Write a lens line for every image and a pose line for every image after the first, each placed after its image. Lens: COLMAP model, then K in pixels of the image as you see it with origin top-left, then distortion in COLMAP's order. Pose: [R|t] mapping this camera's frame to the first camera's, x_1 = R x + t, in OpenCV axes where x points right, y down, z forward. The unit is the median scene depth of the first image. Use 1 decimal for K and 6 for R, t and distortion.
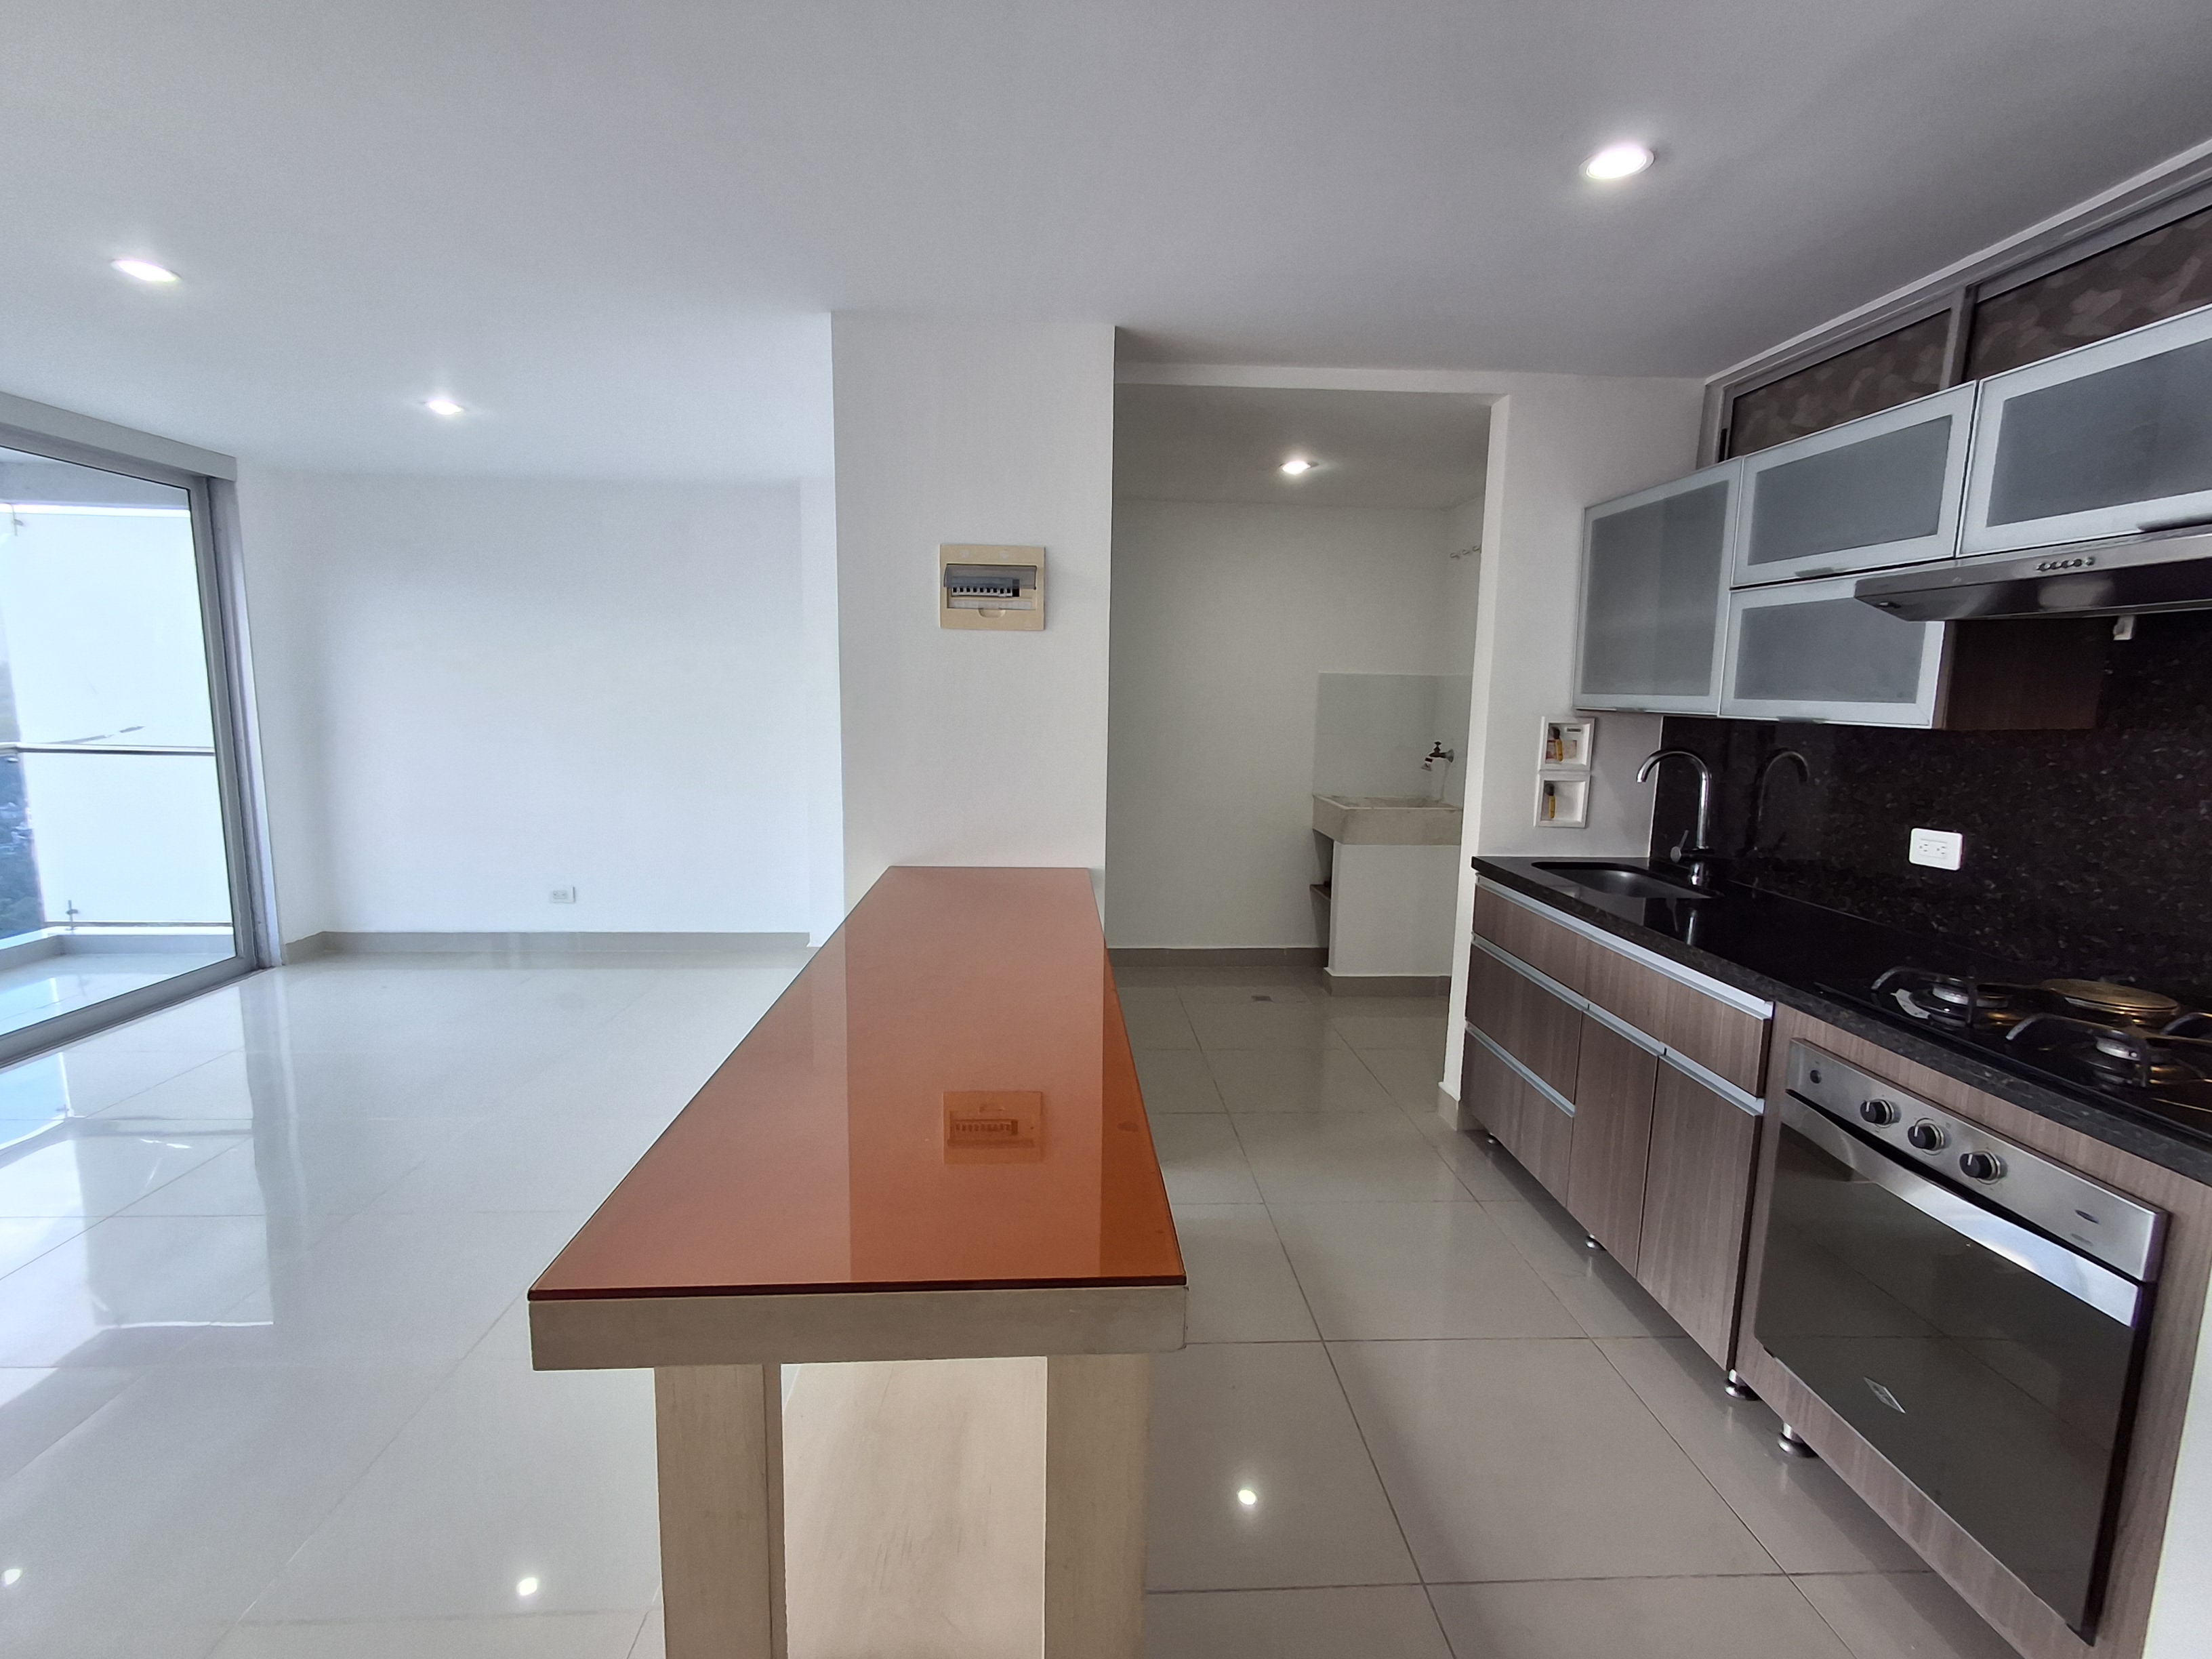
lens RADIAL K [[1002.1, 0, 1070.3], [0, 1002.1, 825.3], [0, 0, 1]] dist [0.000879, 0.000232]
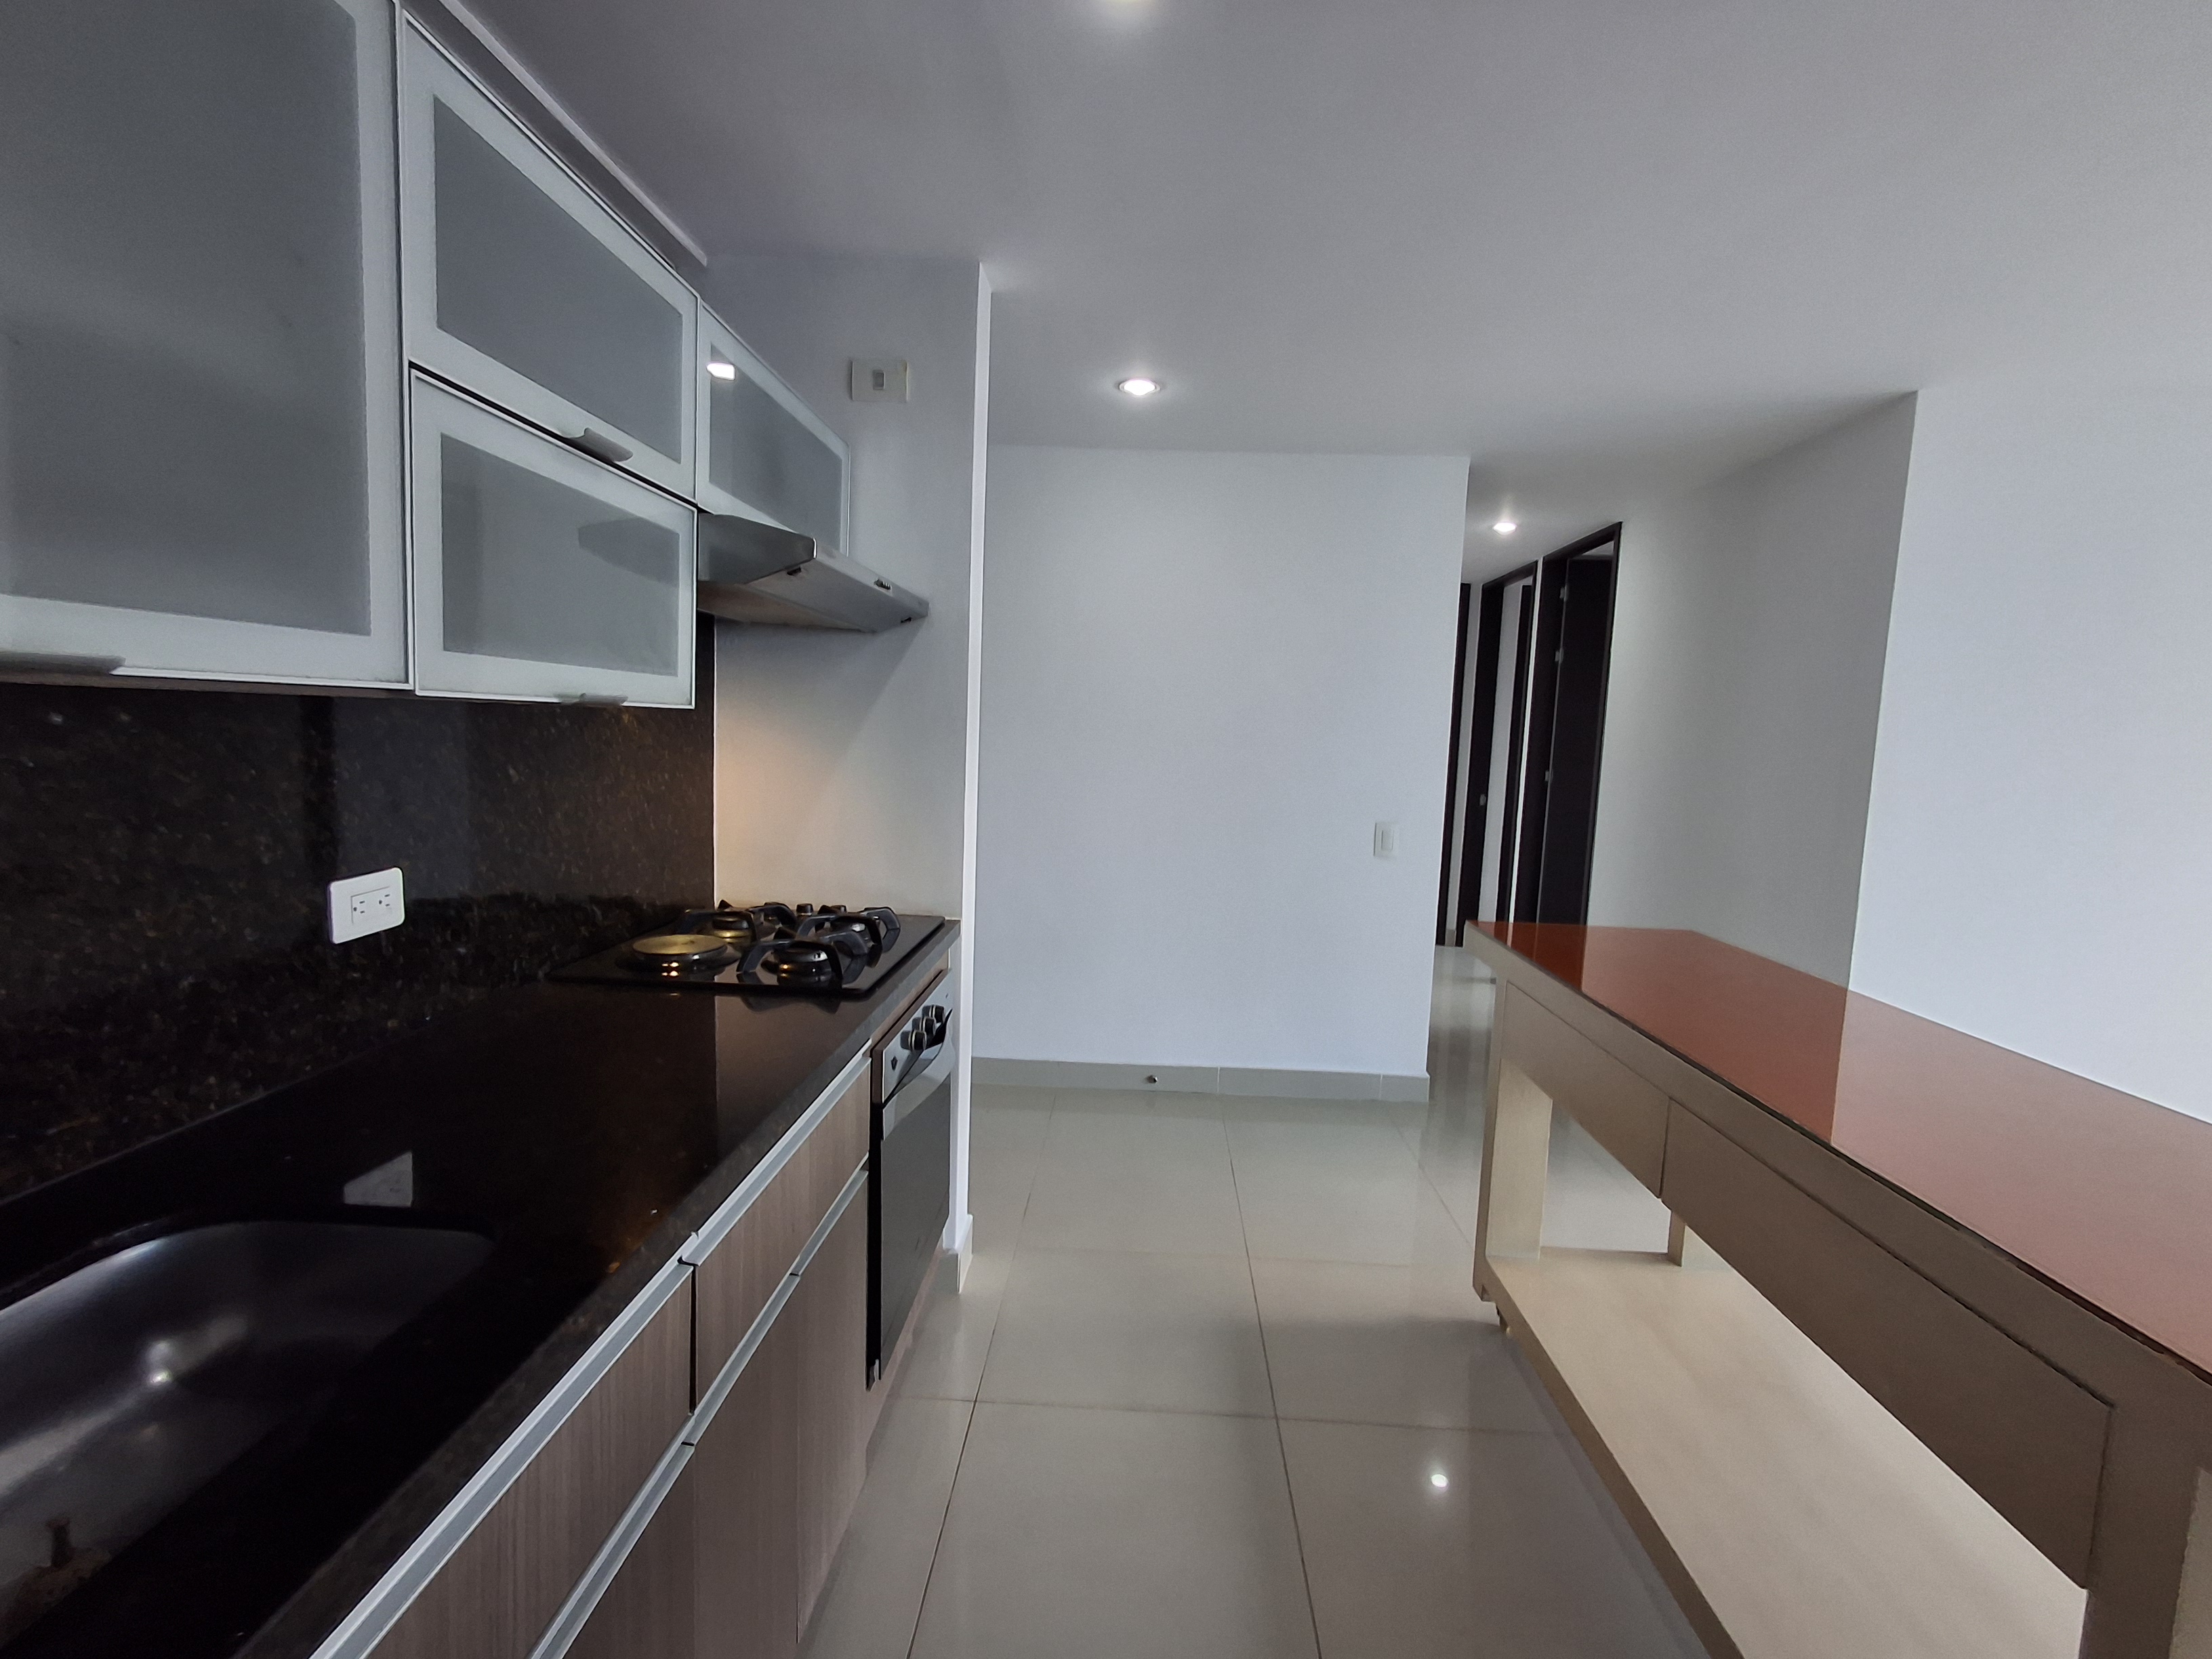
lens RADIAL K [[989.6, 0, 1129.8], [0, 989.6, 820.5], [0, 0, 1]] dist [-0.036500, 0.012731]
pose [[-0.996838, -0.063483, 0.047799, 0.270396], [-0.051085, 0.972680, 0.226461, -0.125651], [-0.060870, 0.223303, -0.972847, 1.069119]]
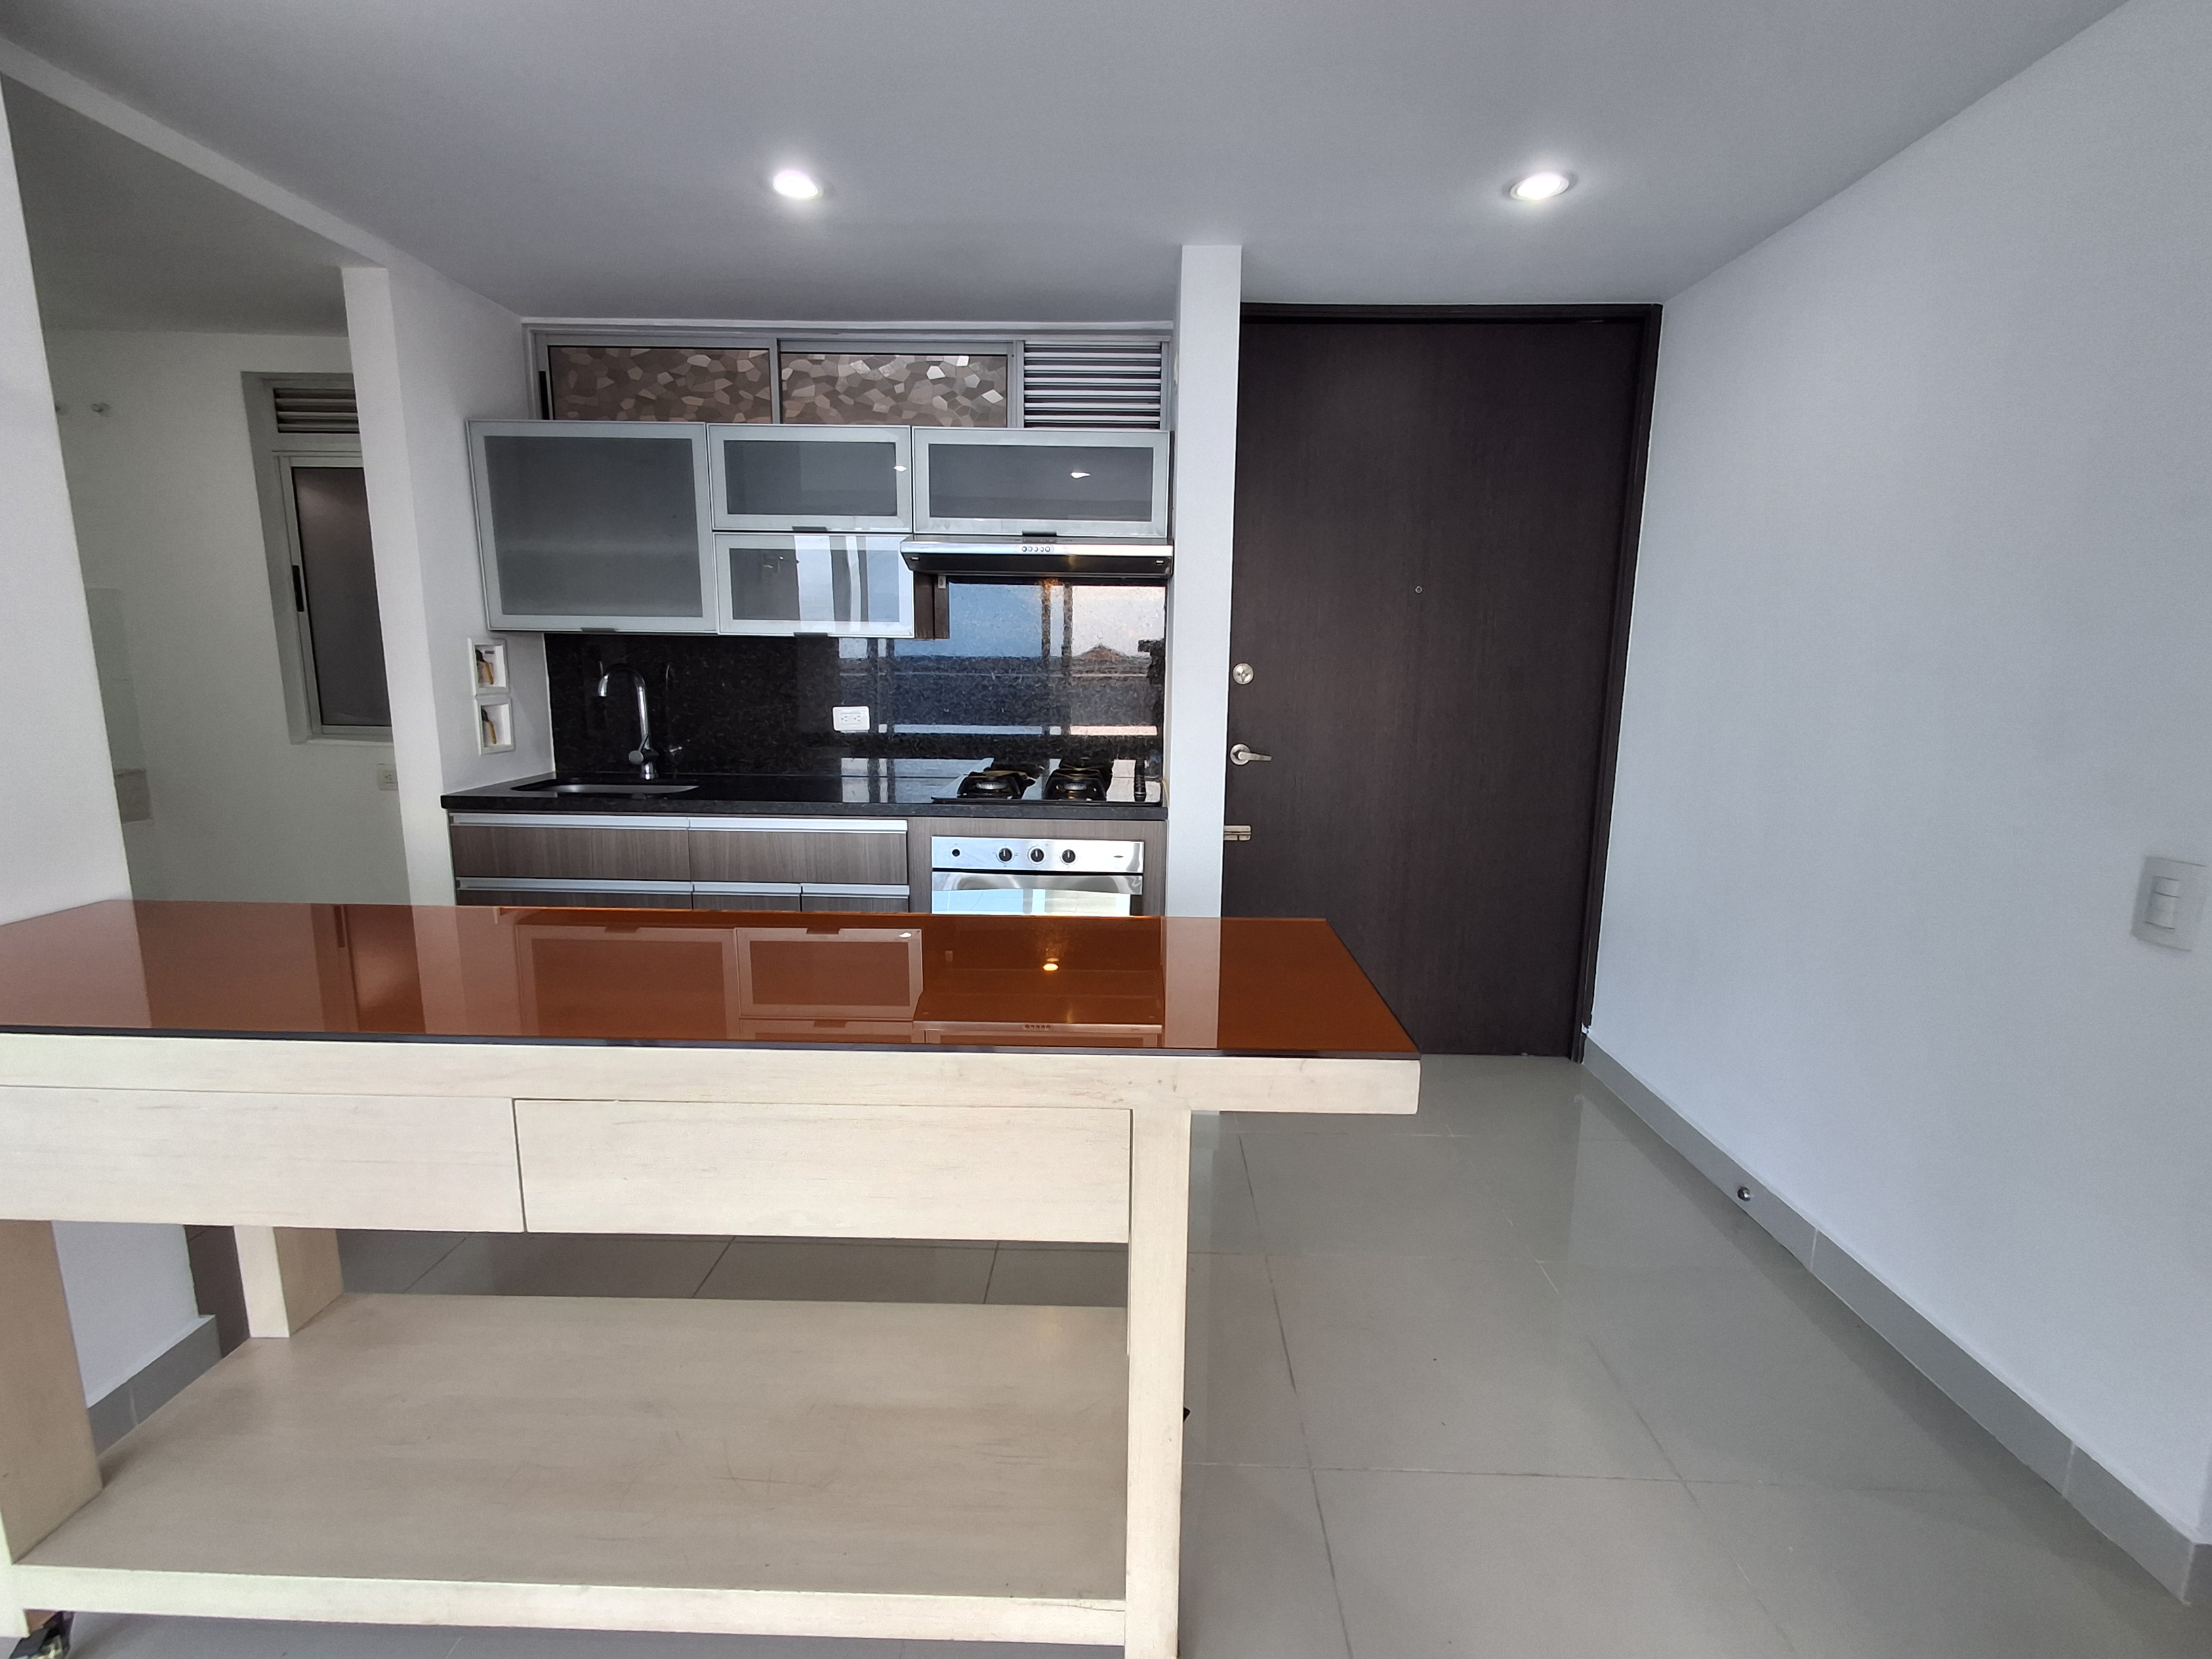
lens RADIAL K [[1020.3, 0, 1097.2], [0, 1020.3, 834.8], [0, 0, 1]] dist [0.009373, -0.000072]
pose [[0.055081, -0.193078, 0.979636, -0.494207], [0.126110, 0.974614, 0.184998, -0.031995], [-0.990486, 0.113352, 0.078032, 0.361175]]
